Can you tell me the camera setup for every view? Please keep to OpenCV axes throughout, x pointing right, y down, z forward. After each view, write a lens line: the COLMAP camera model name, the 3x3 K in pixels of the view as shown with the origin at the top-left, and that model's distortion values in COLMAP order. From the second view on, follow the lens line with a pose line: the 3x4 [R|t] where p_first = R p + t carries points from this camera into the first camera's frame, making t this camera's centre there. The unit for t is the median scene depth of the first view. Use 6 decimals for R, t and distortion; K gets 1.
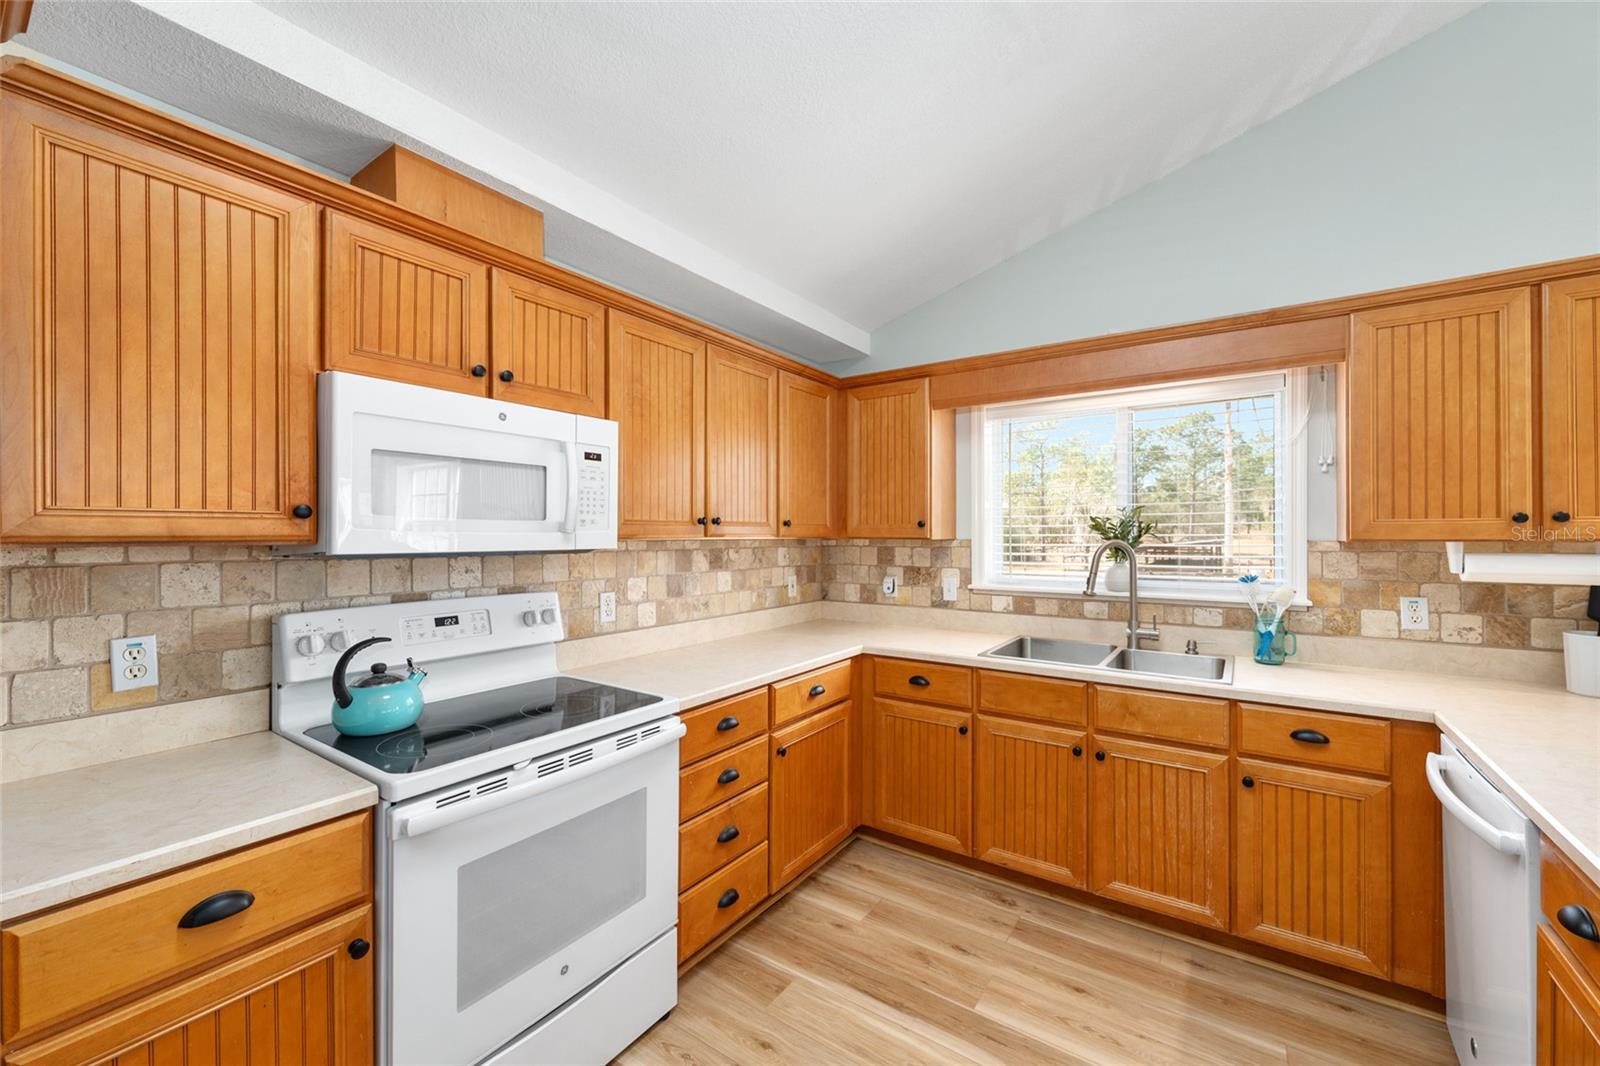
lens RADIAL K [[632.0, 0, 805.3], [0, 632.0, 533.1], [0, 0, 1]] dist [0.001312, 0.000110]
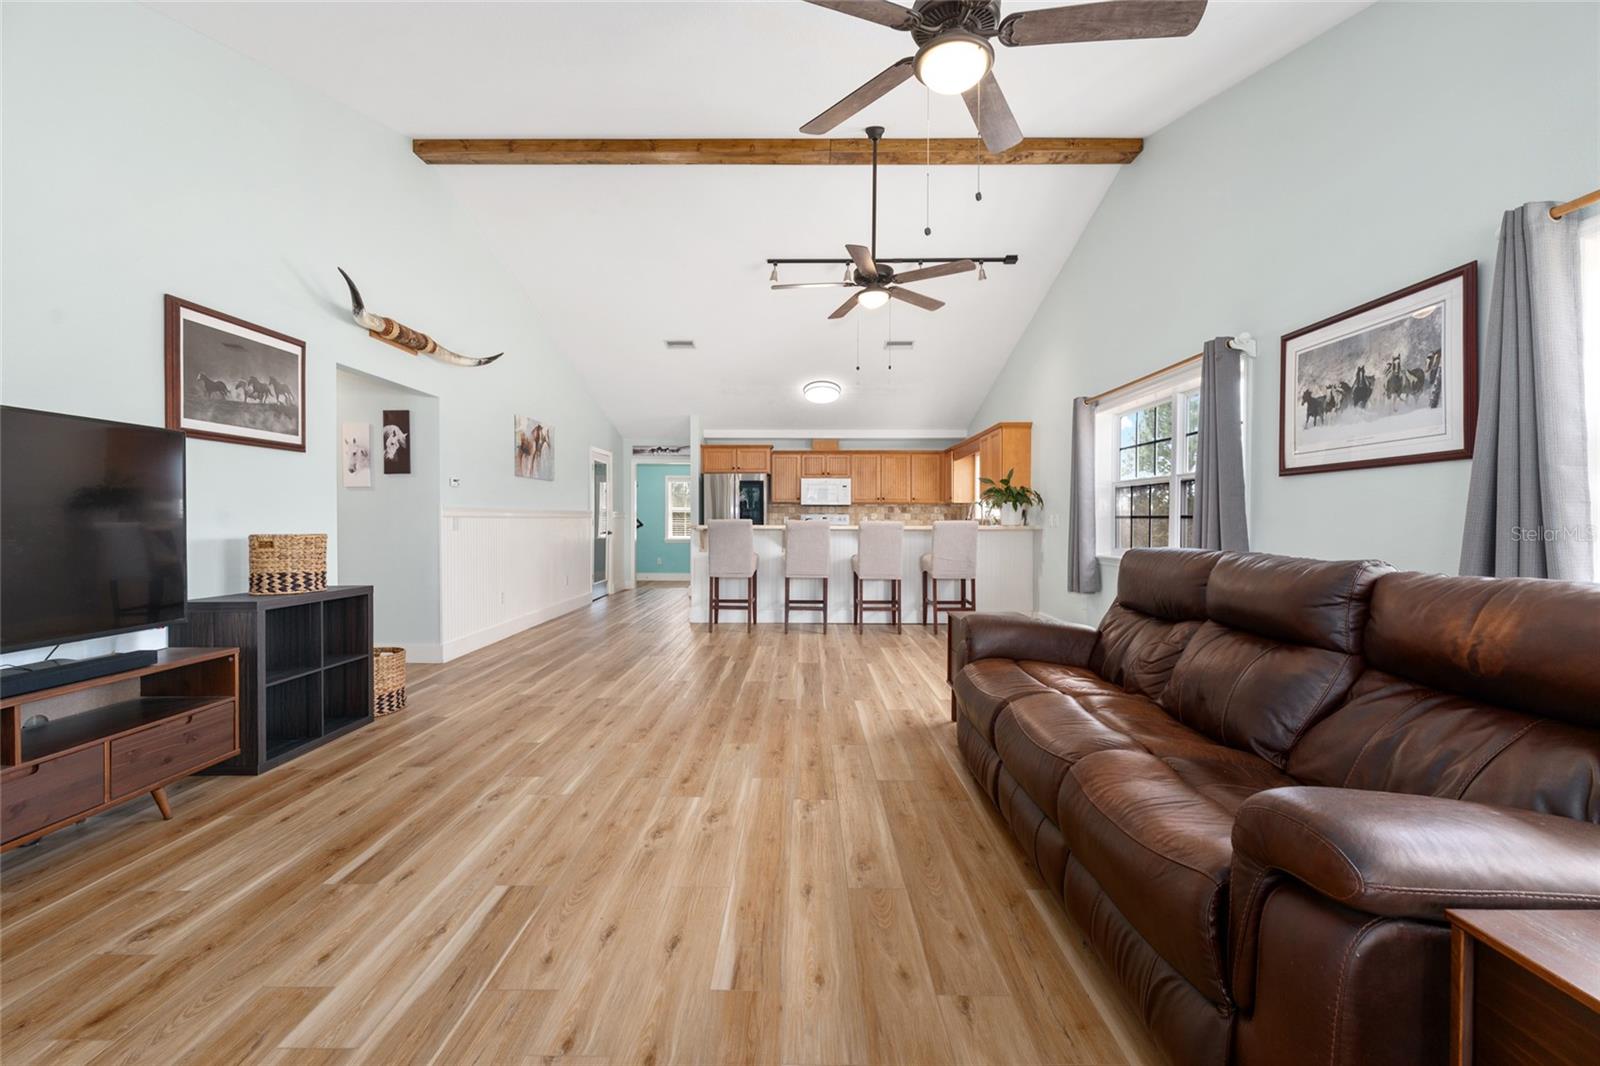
lens RADIAL K [[636.6, 0, 798.4], [0, 636.6, 525.2], [0, 0, 1]] dist [0.000135, -0.000044]
pose [[0.558163, 0.008861, -0.829684, 2.983640], [0.000050, 0.999943, 0.010713, 0.109948], [0.829731, -0.006021, 0.558131, -1.737378]]
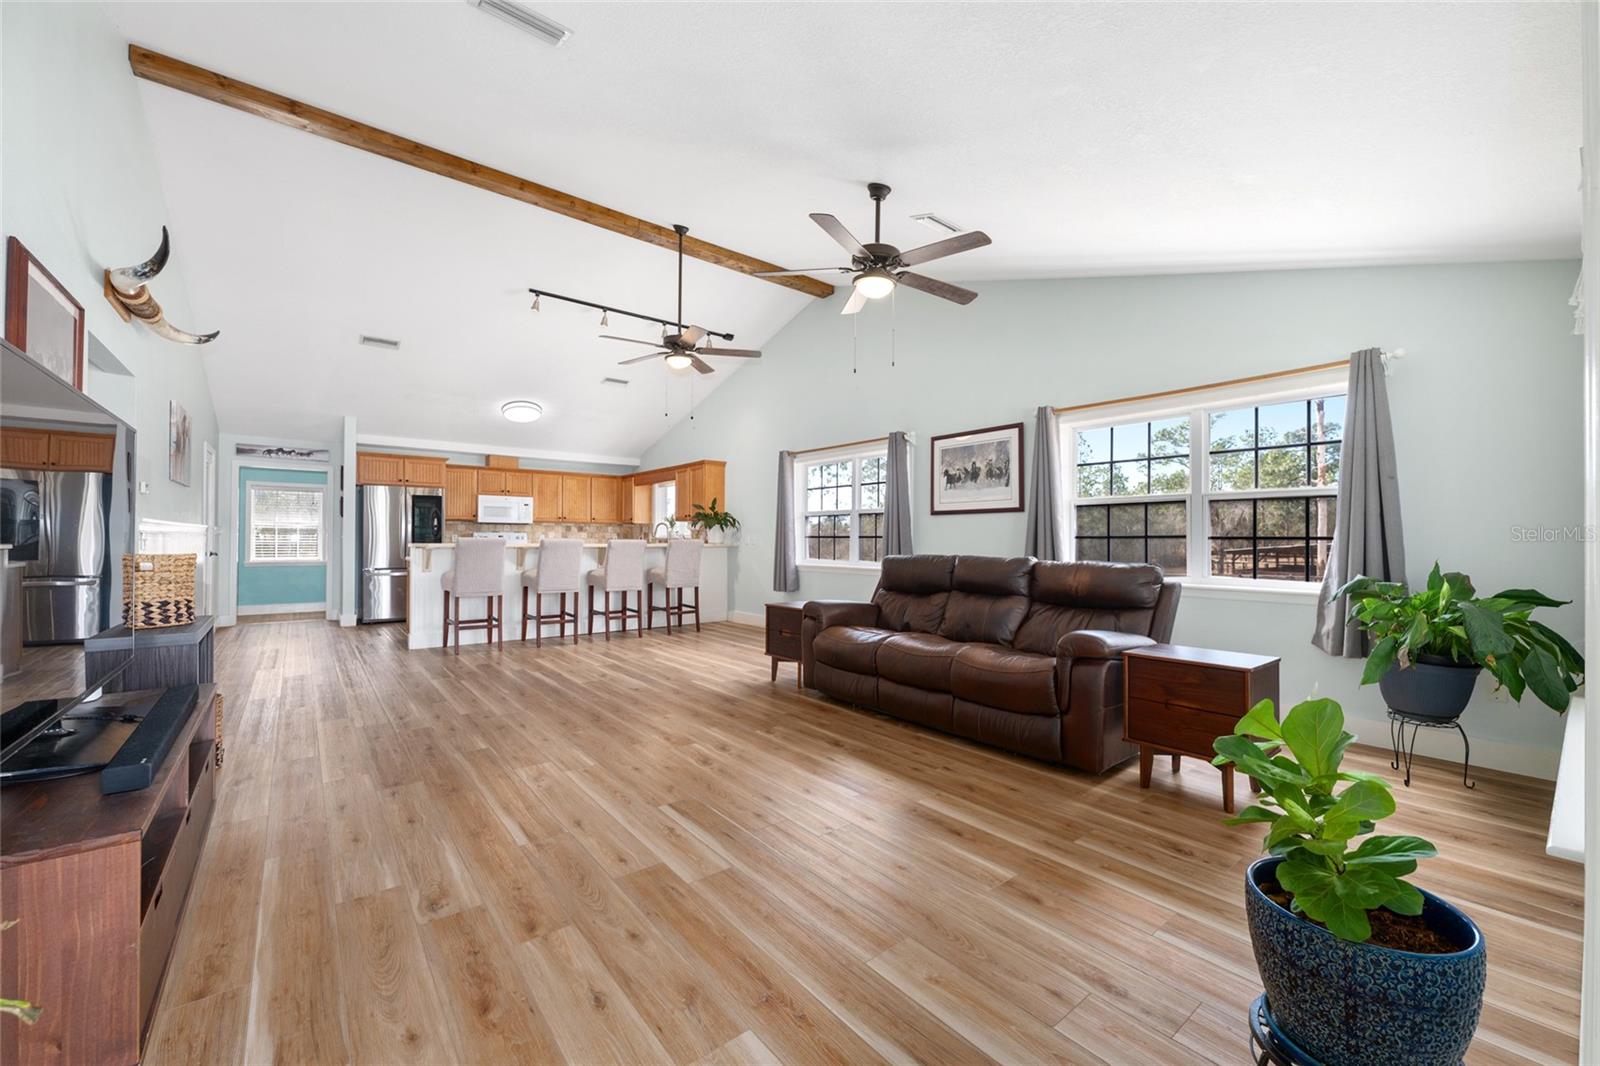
lens RADIAL K [[632.0, 0, 805.3], [0, 632.0, 533.1], [0, 0, 1]] dist [0.001312, 0.000110]
pose [[0.957603, 0.002160, -0.288081, 2.653708], [-0.004773, 0.999954, -0.008369, 0.111041], [0.288050, 0.009389, 0.957569, -2.603557]]
